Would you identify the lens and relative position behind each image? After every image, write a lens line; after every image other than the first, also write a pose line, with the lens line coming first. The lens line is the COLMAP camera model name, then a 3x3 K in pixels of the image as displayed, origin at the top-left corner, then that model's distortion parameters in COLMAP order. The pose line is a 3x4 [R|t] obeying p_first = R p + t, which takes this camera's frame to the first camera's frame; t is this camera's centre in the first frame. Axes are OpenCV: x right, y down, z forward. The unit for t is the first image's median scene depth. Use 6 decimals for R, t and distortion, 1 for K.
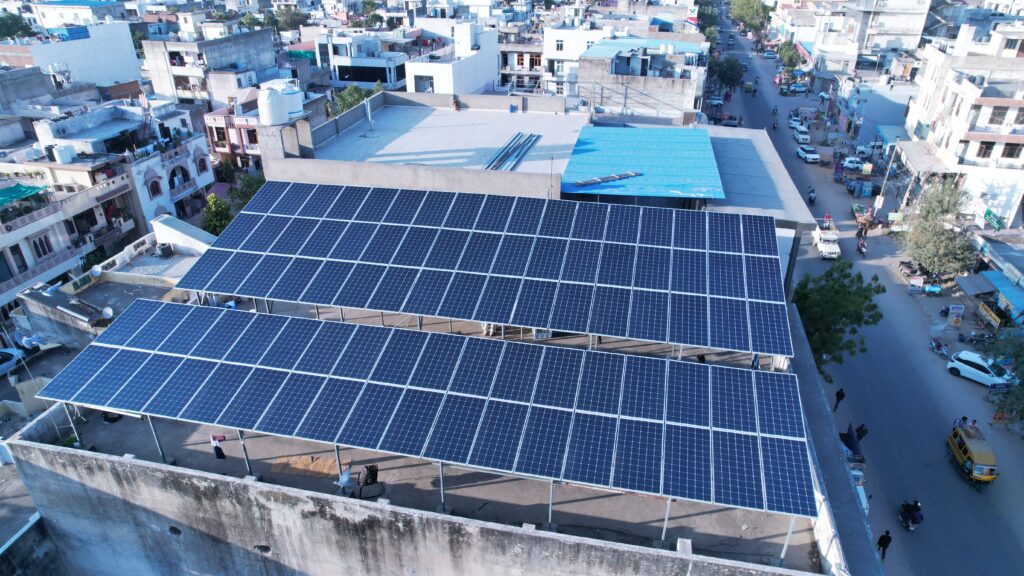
lens RADIAL K [[672.8, 0, 512.0], [0, 672.8, 288.0], [0, 0, 1]] dist [-0.007425, -0.000270]
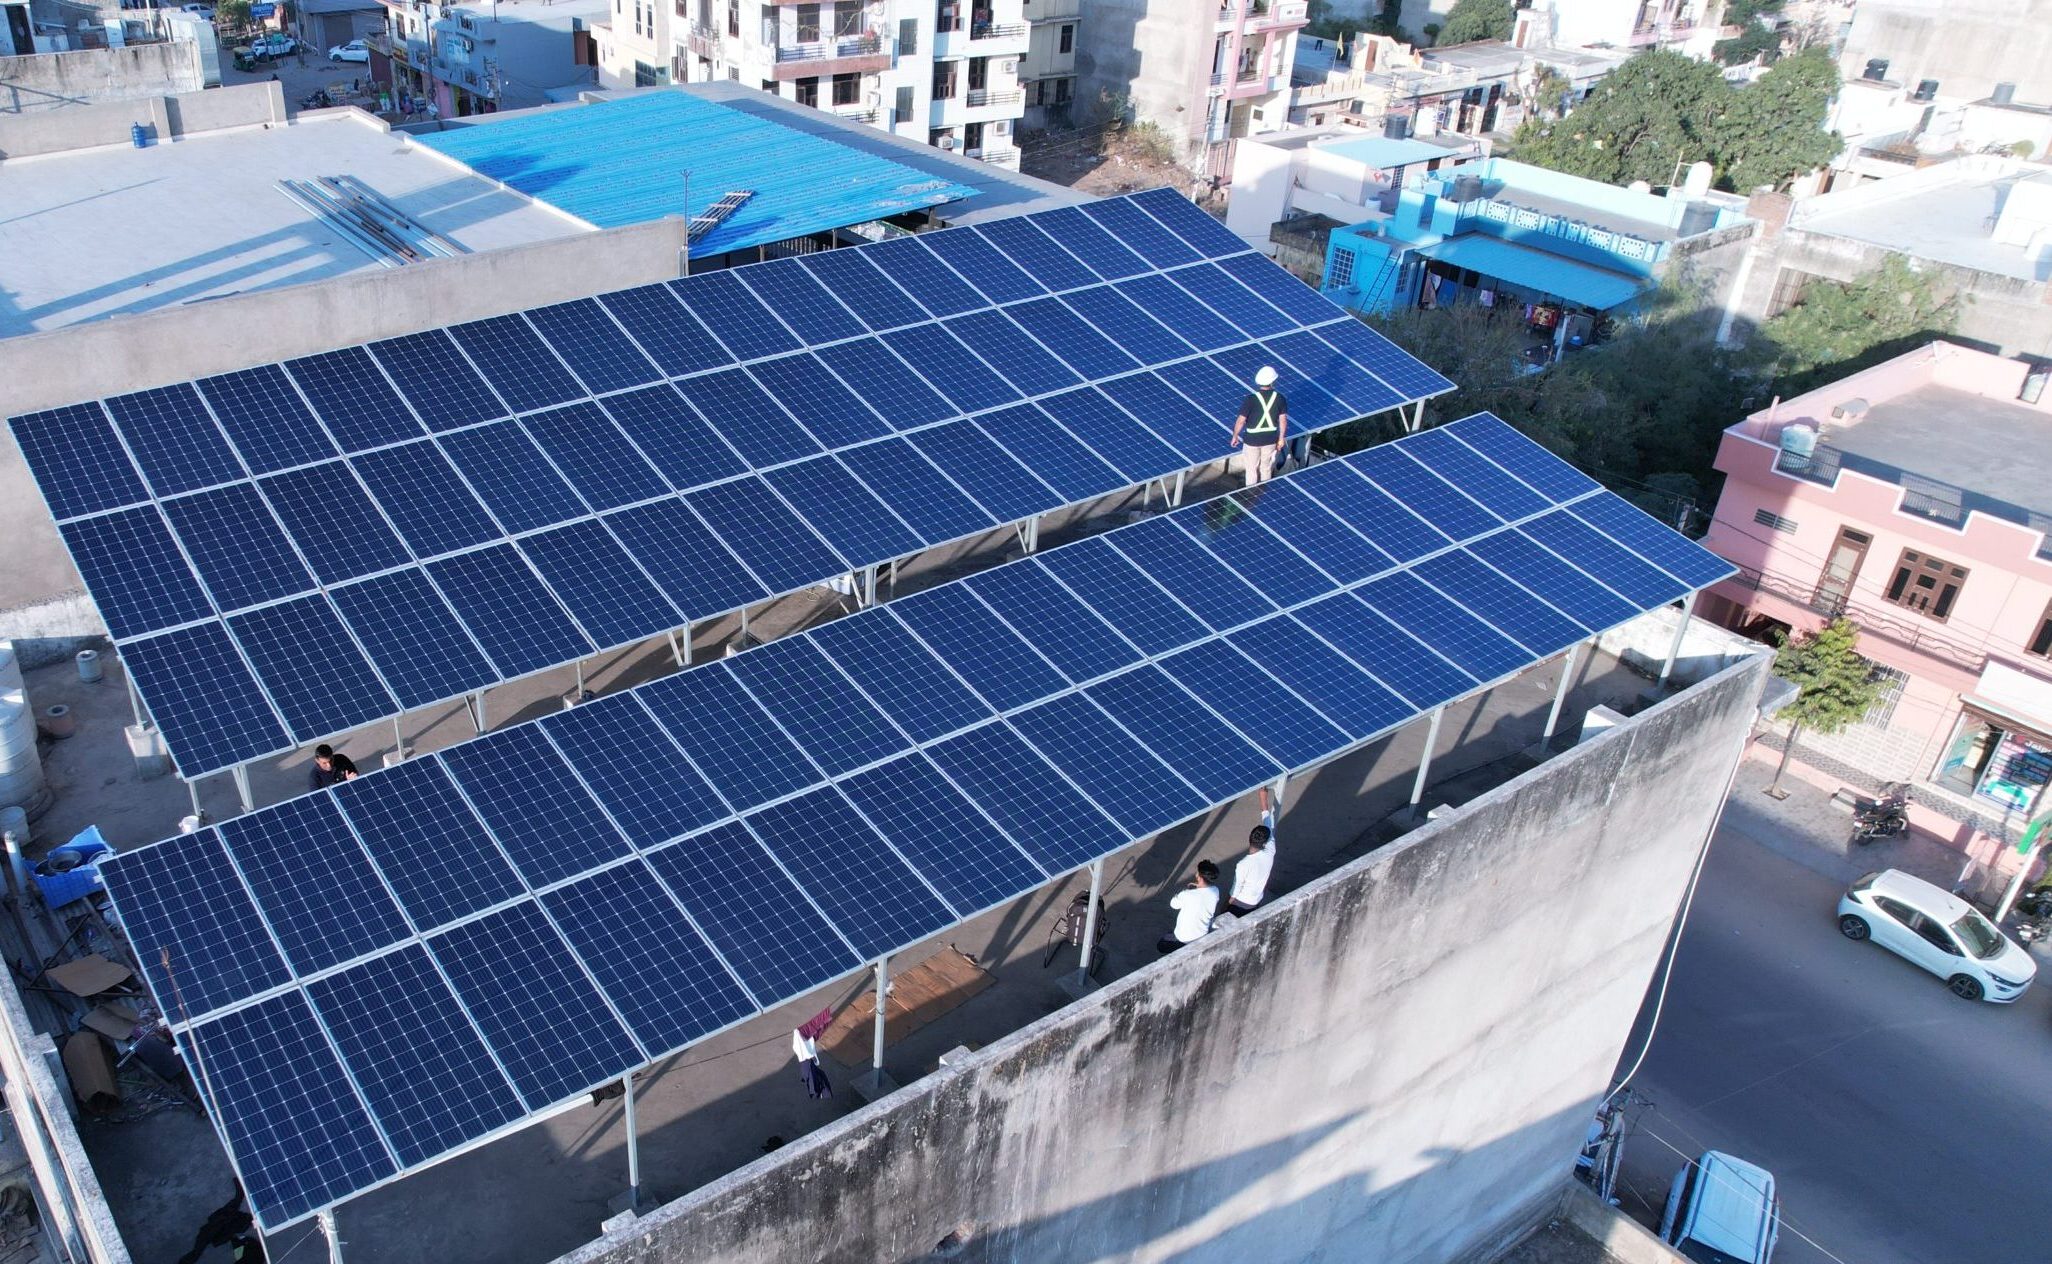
lens RADIAL K [[1772.4, 0, 1026.0], [0, 1772.4, 632.0], [0, 0, 1]] dist [-0.192608, 0.127120]
pose [[0.631295, -0.354088, 0.689991, -0.494113], [0.326290, 0.928380, 0.177891, -0.047458], [-0.703563, 0.112835, 0.701617, 0.144027]]
